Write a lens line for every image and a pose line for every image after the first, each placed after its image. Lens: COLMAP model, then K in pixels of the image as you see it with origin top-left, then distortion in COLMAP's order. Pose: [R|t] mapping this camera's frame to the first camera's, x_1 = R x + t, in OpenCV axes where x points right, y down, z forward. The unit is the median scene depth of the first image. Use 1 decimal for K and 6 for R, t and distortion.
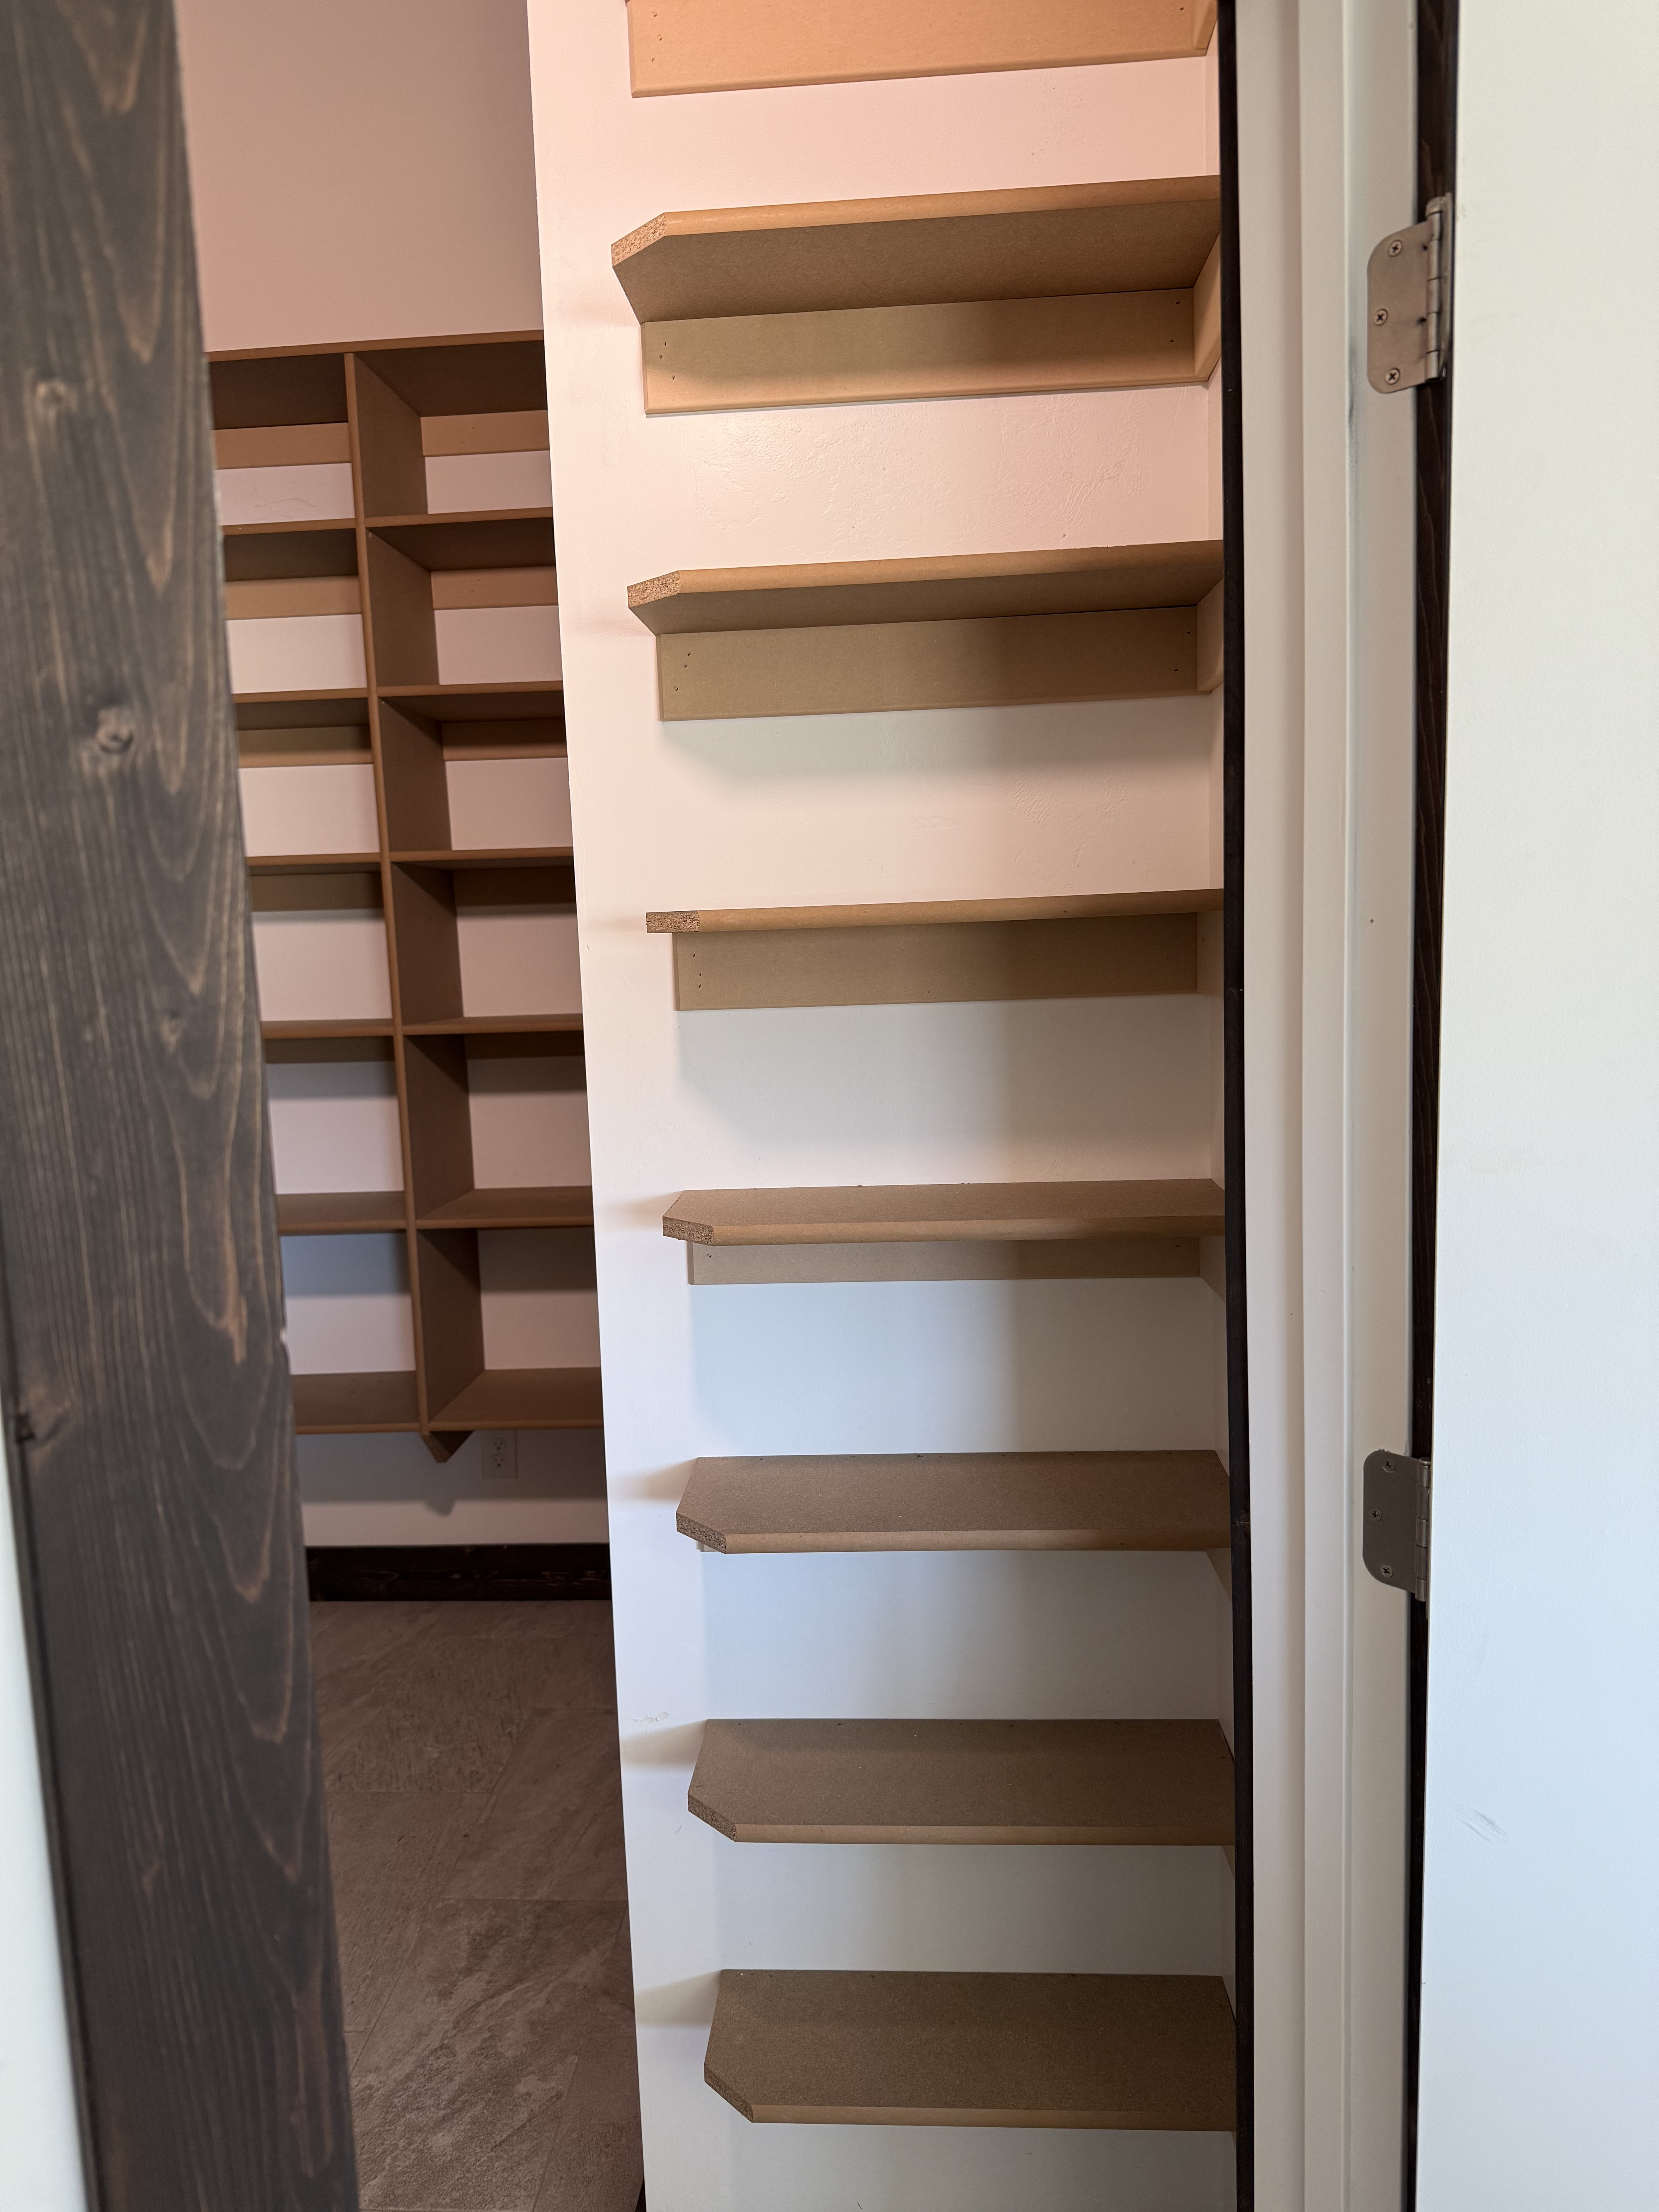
lens RADIAL K [[1541.7, 0, 834.5], [0, 1541.7, 1103.4], [0, 0, 1]] dist [0.010760, -0.026354]
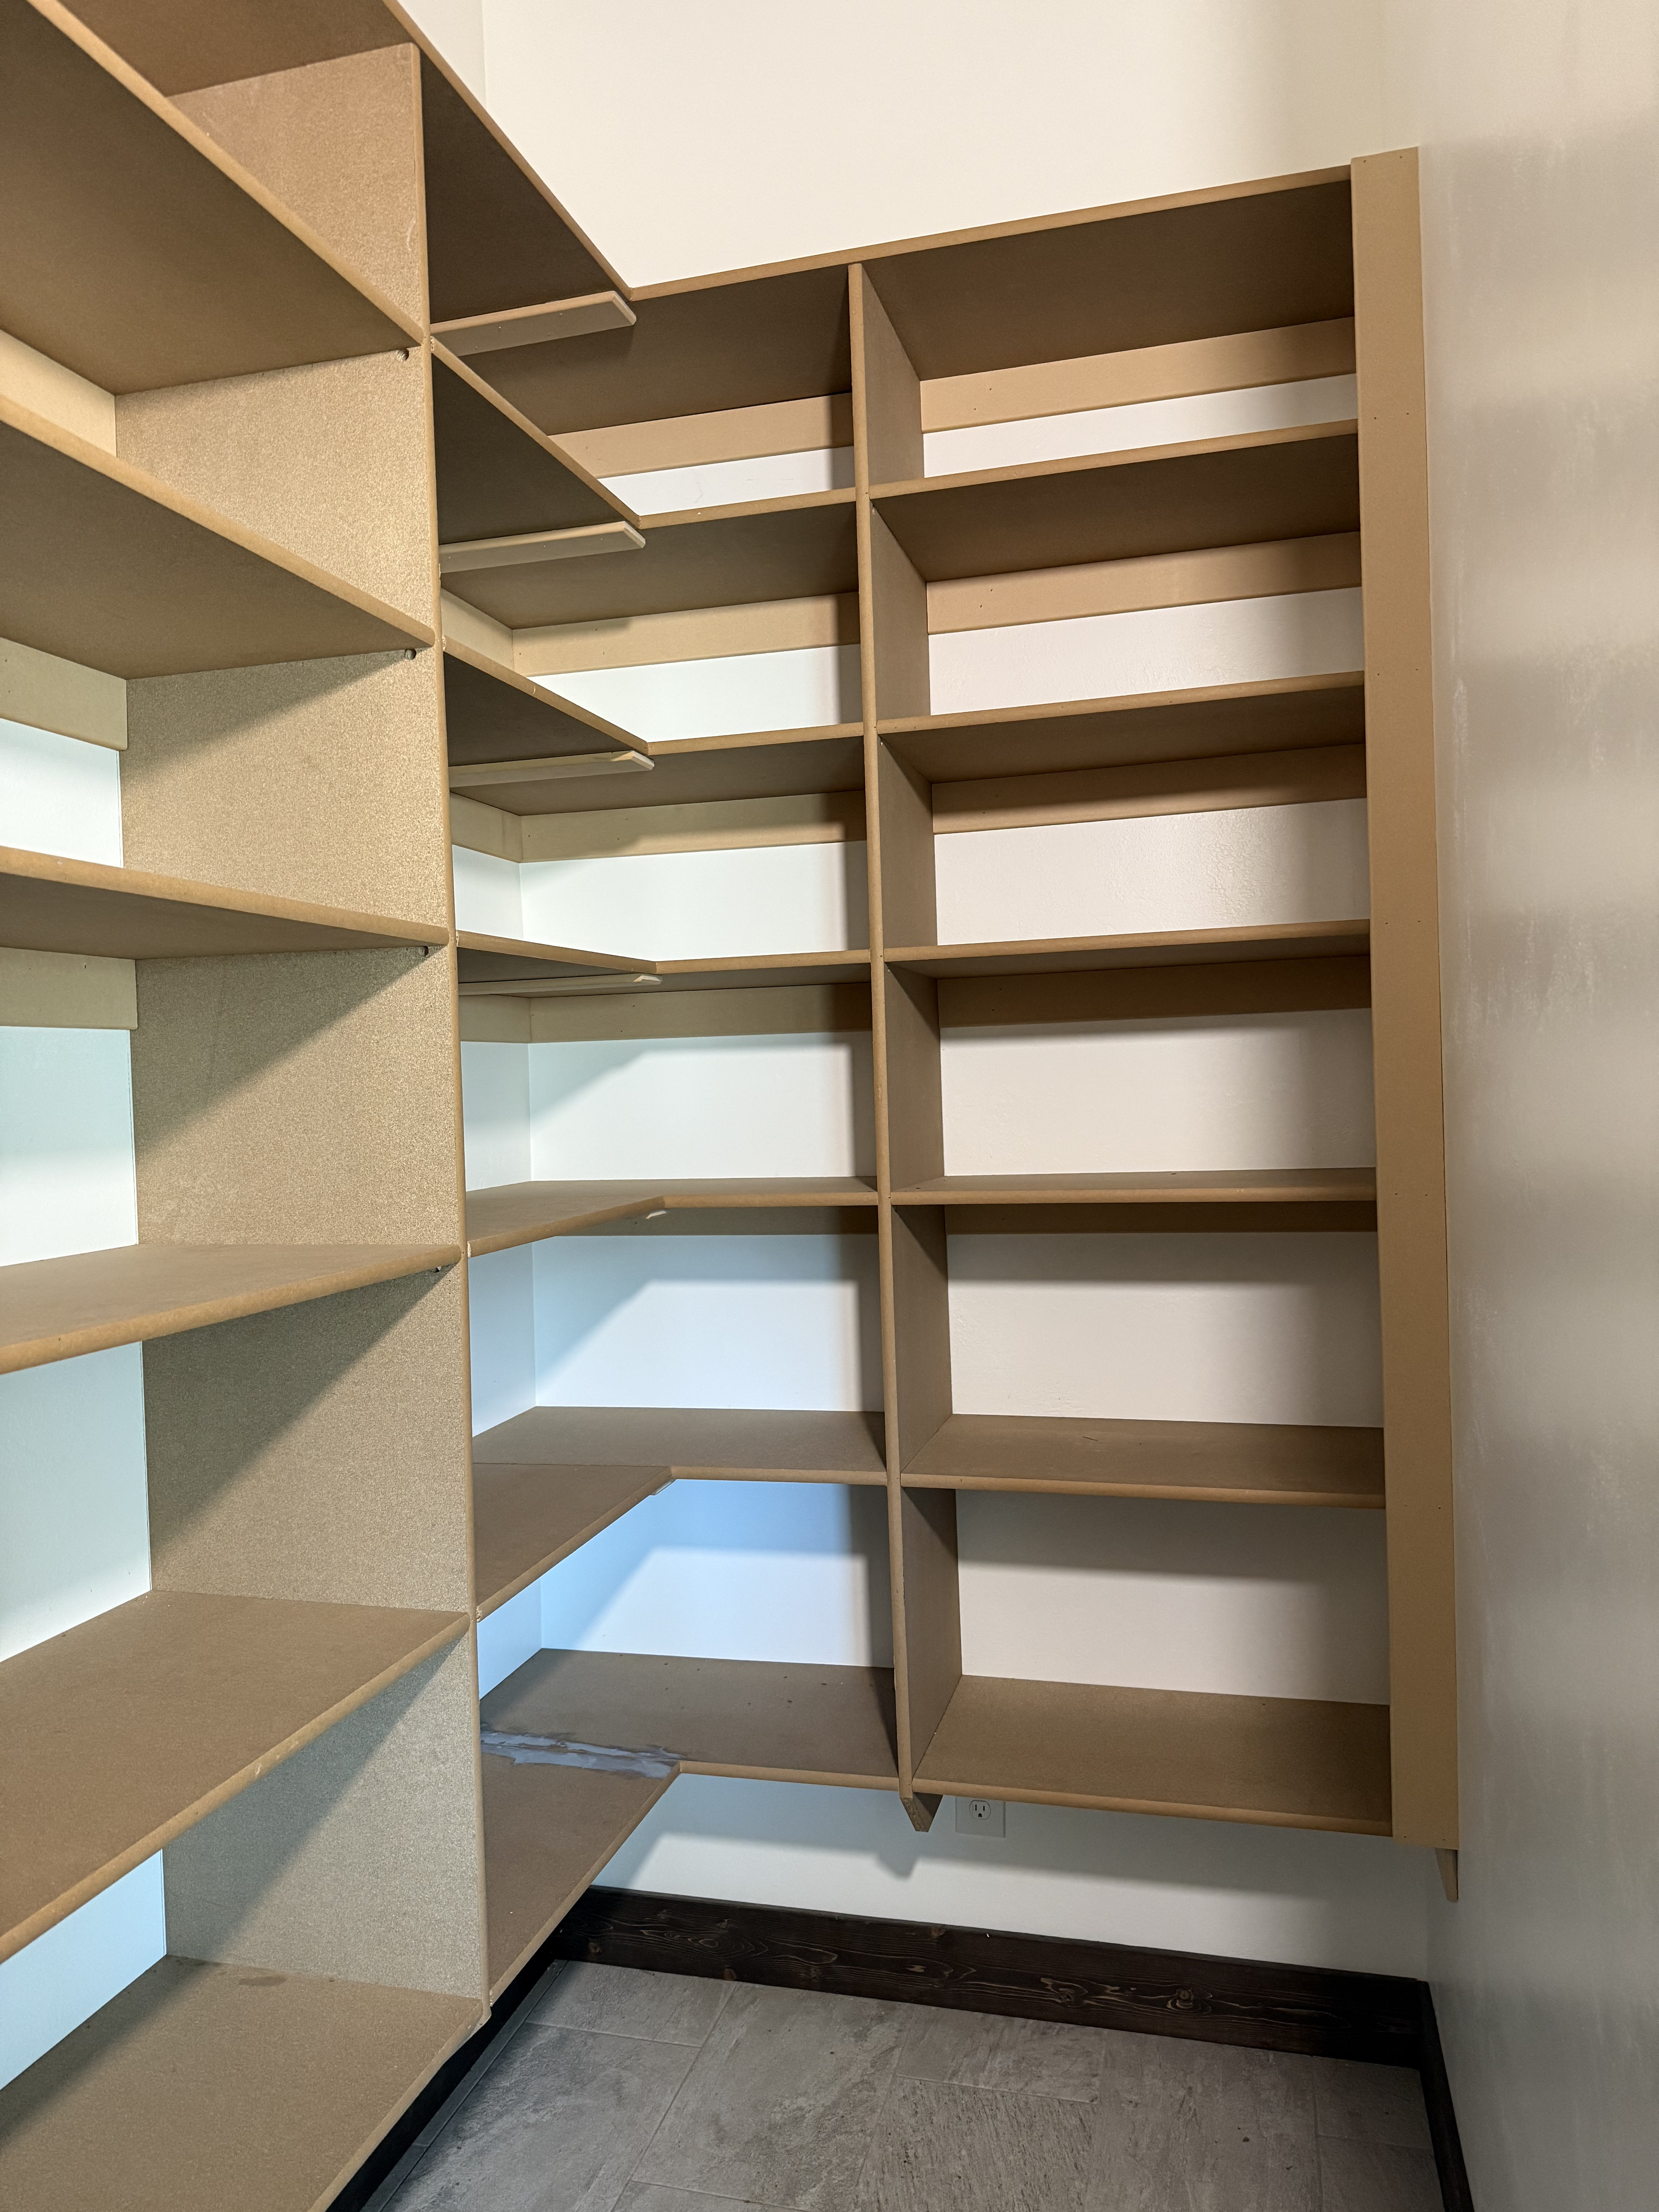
lens RADIAL K [[1541.7, 0, 828.1], [0, 1541.7, 1099.5], [0, 0, 1]] dist [0.010760, -0.026354]
pose [[0.979691, 0.006820, -0.200395, -0.152879], [-0.024710, 0.995910, -0.086910, -0.028962], [0.198983, 0.090097, 0.975853, 0.277833]]
